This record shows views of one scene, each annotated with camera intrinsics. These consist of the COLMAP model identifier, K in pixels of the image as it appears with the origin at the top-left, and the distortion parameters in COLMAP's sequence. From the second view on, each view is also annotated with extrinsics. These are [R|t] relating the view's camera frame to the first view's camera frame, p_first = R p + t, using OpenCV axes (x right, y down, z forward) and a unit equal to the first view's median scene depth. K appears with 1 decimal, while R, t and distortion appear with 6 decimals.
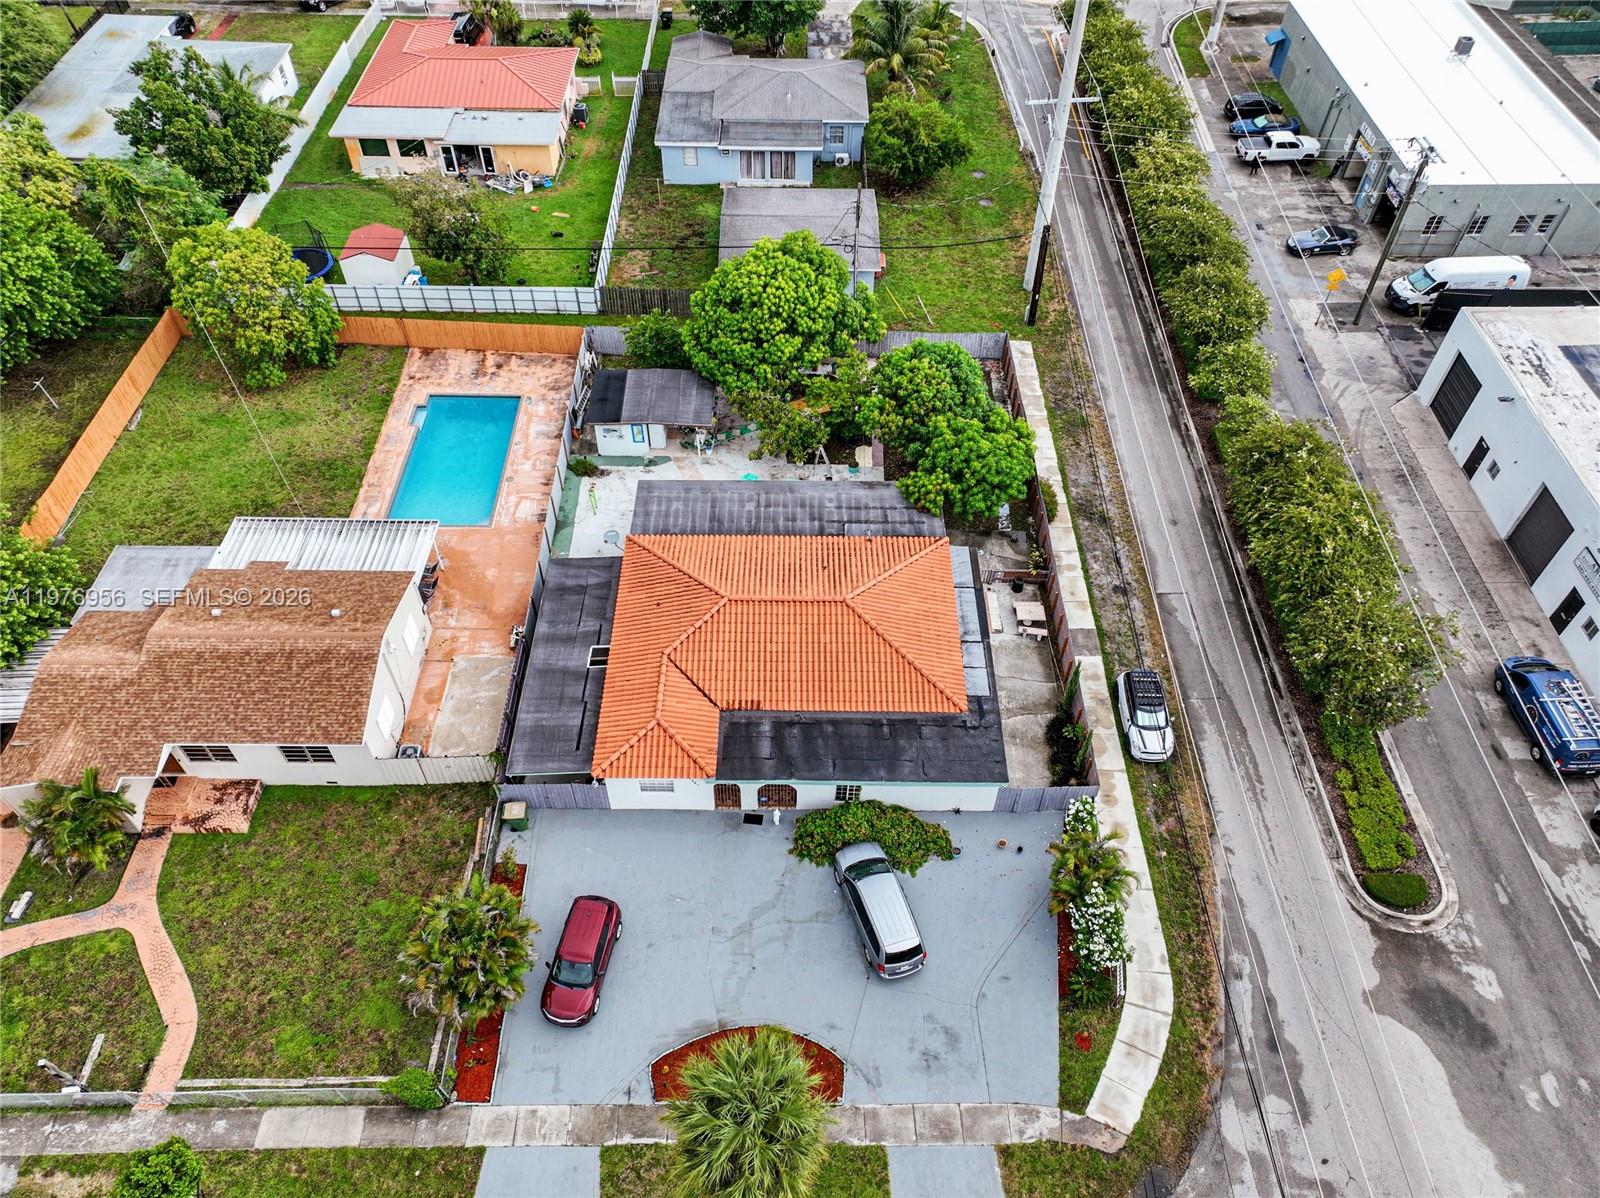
lens RADIAL K [[1125.9, 0, 797.3], [0, 1125.9, 595.1], [0, 0, 1]] dist [0.014297, 0.028379]
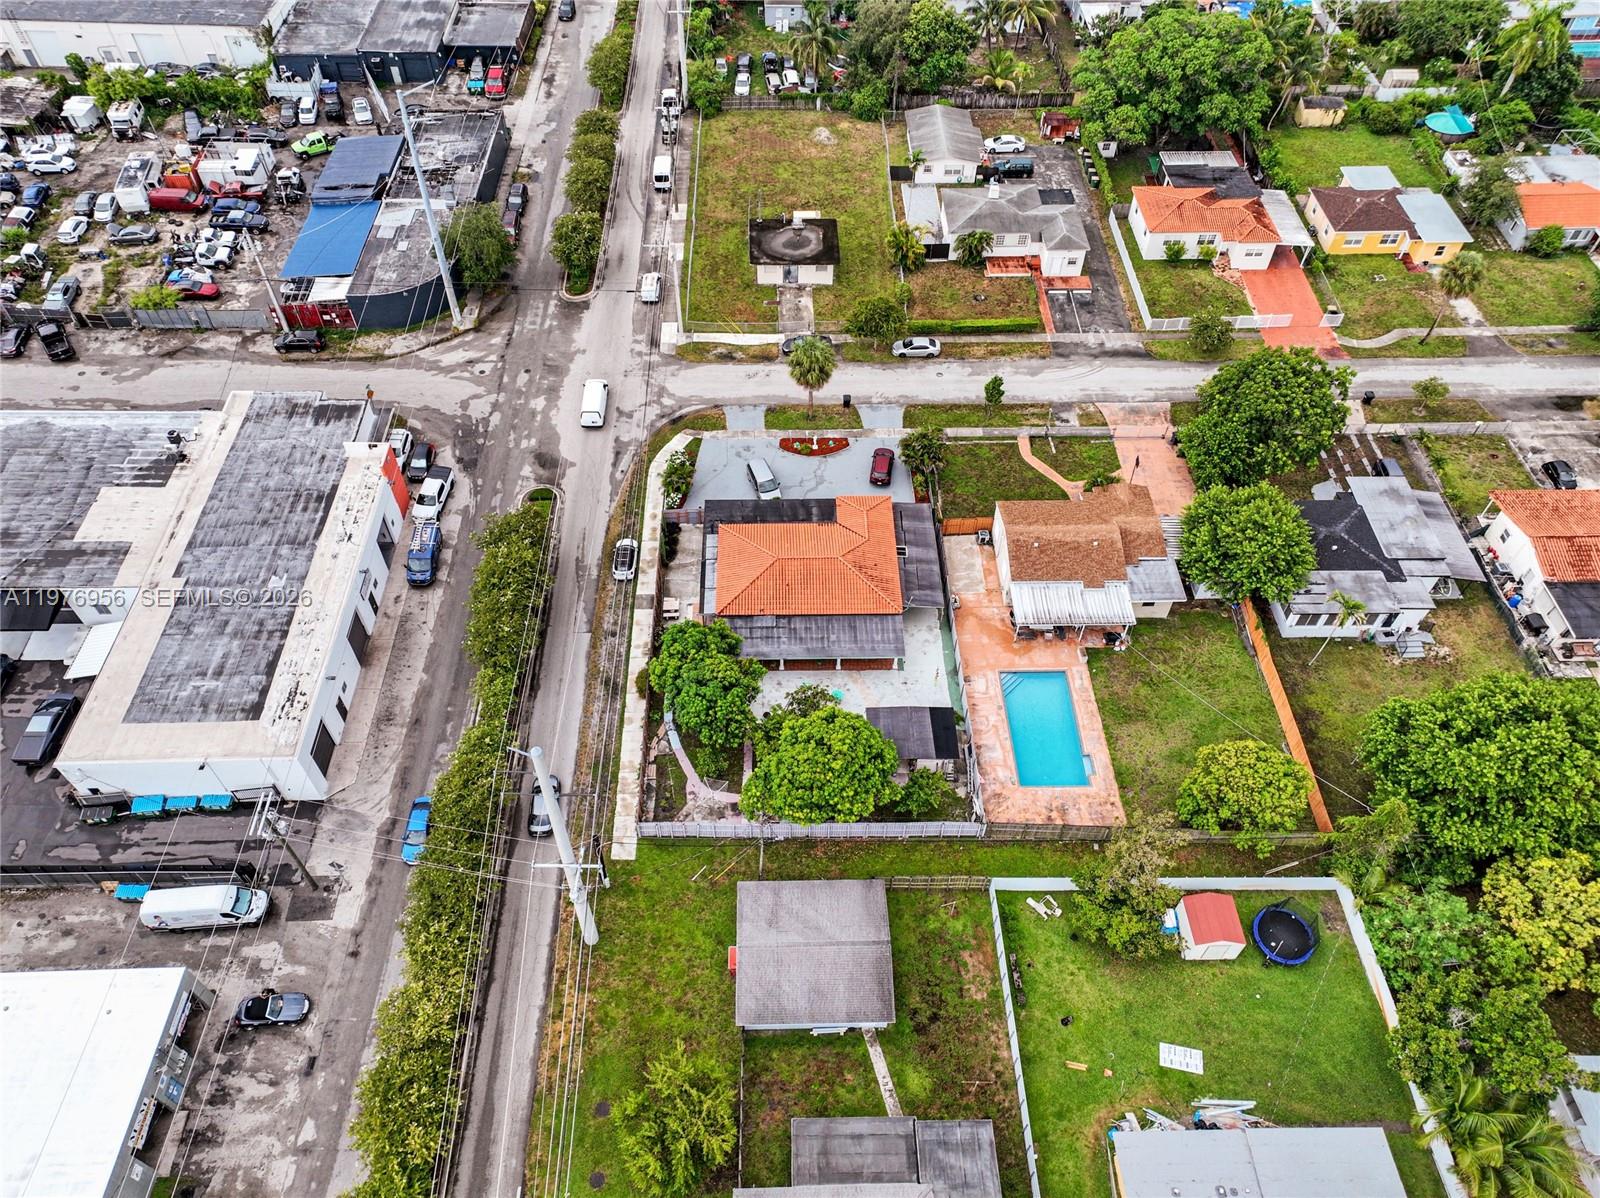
lens RADIAL K [[1125.9, 0, 797.3], [0, 1125.9, 595.1], [0, 0, 1]] dist [0.014297, 0.028379]
pose [[-0.999543, 0.006552, -0.029517, 0.064946], [-0.030148, -0.141685, 0.989453, -1.876775], [0.002301, 0.989890, 0.141818, 0.785432]]
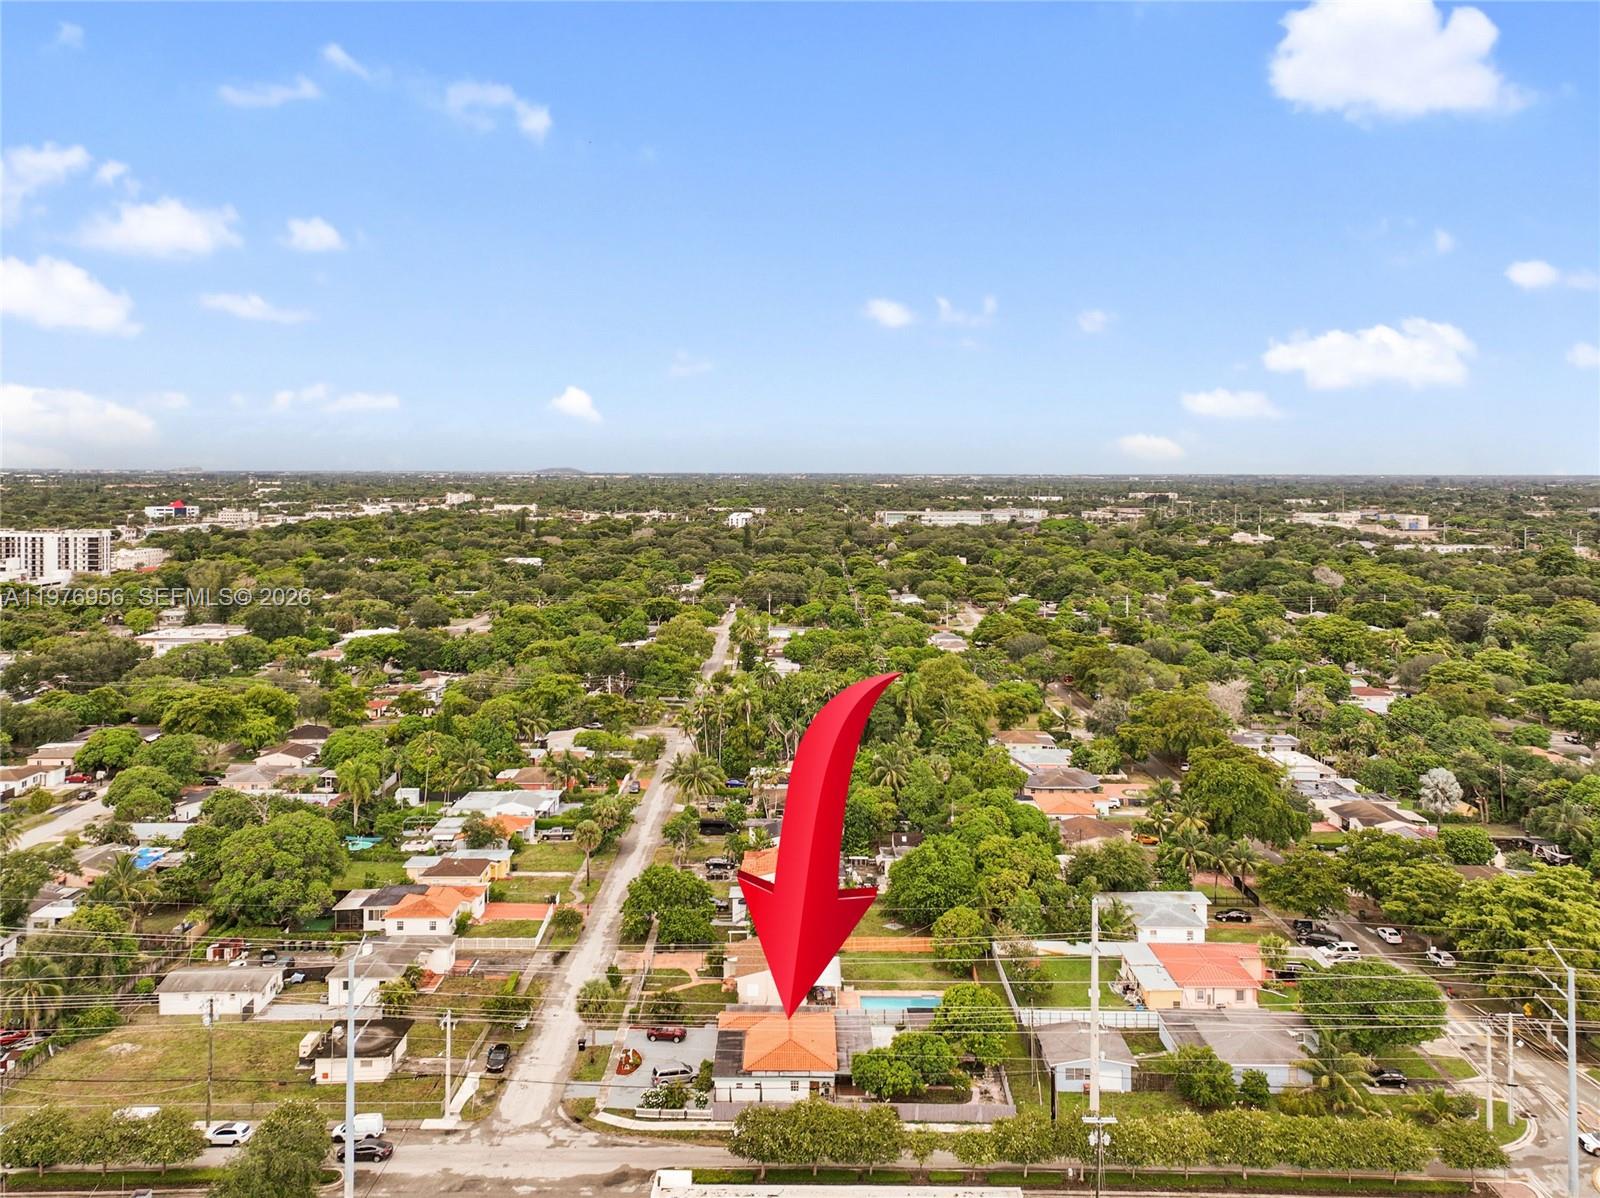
lens RADIAL K [[1328.1, 0, 792.0], [0, 1328.1, 510.0], [0, 0, 1]] dist [0.036629, 0.005315]
pose [[-0.002371, 0.016234, -0.999865, 3.017492], [-0.748768, 0.662714, 0.012535, -0.820394], [0.662828, 0.748697, 0.010584, 0.074564]]
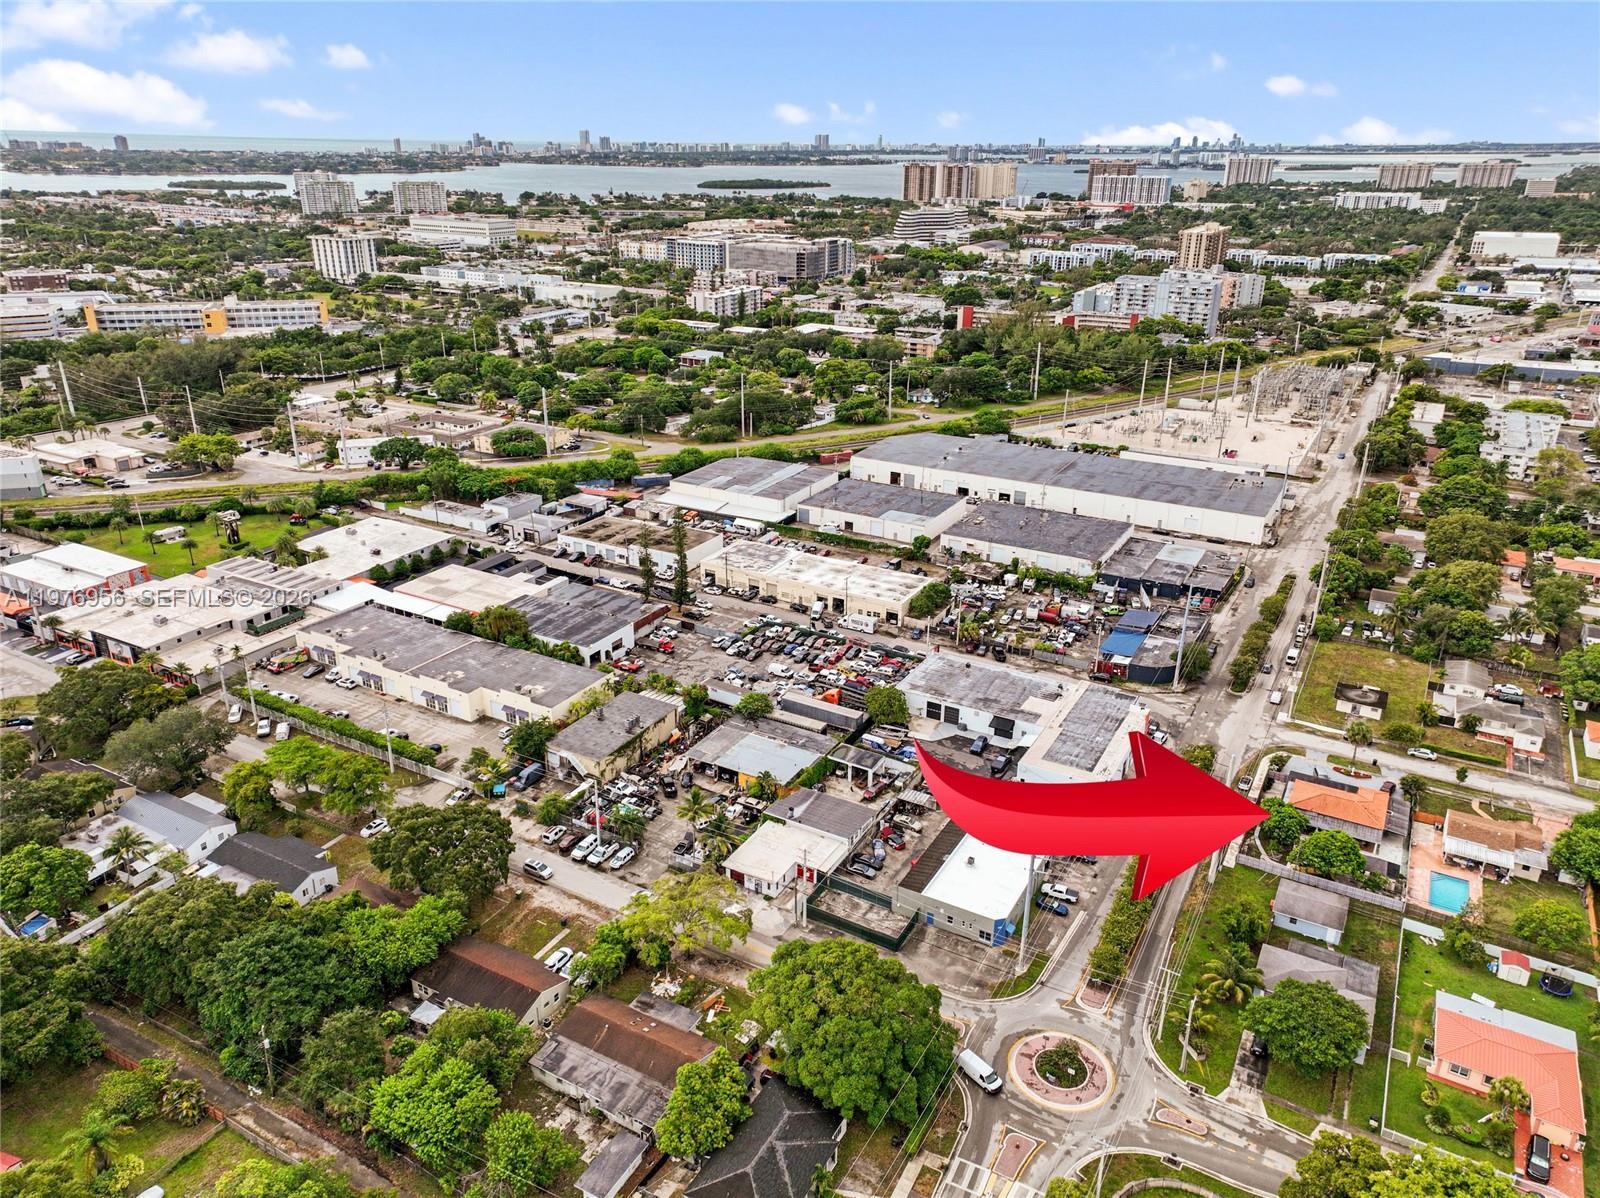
lens RADIAL K [[1125.9, 0, 797.3], [0, 1125.9, 595.1], [0, 0, 1]] dist [0.014297, 0.028379]
pose [[-0.870974, -0.197743, 0.449780, -0.000202], [0.356667, 0.375152, 0.855599, -4.455901], [-0.337924, 0.905626, -0.256220, 2.036235]]
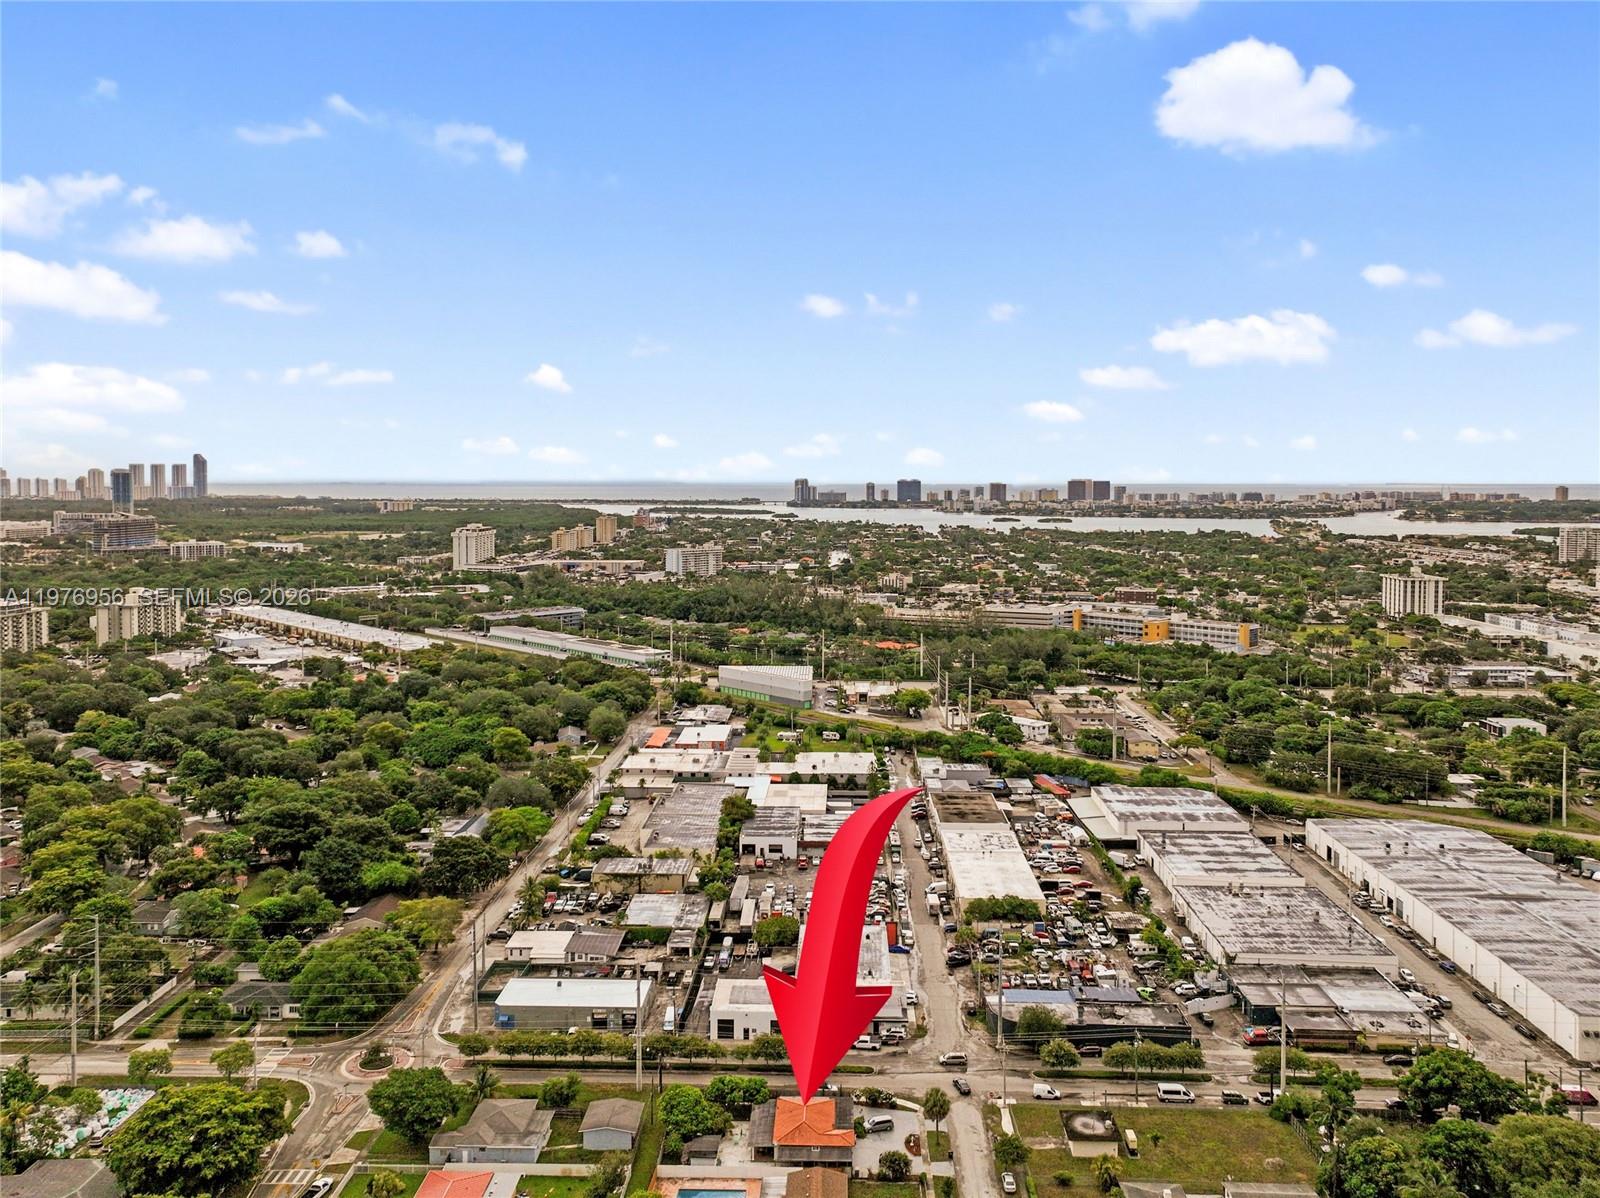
lens RADIAL K [[1243.0, 0, 795.5], [0, 1243.0, 529.5], [0, 0, 1]] dist [0.022988, 0.016298]
pose [[0.034199, -0.048689, 0.998228, -4.205179], [0.745627, 0.666327, 0.006956, -1.388906], [-0.665485, 0.744068, 0.059091, -0.736334]]
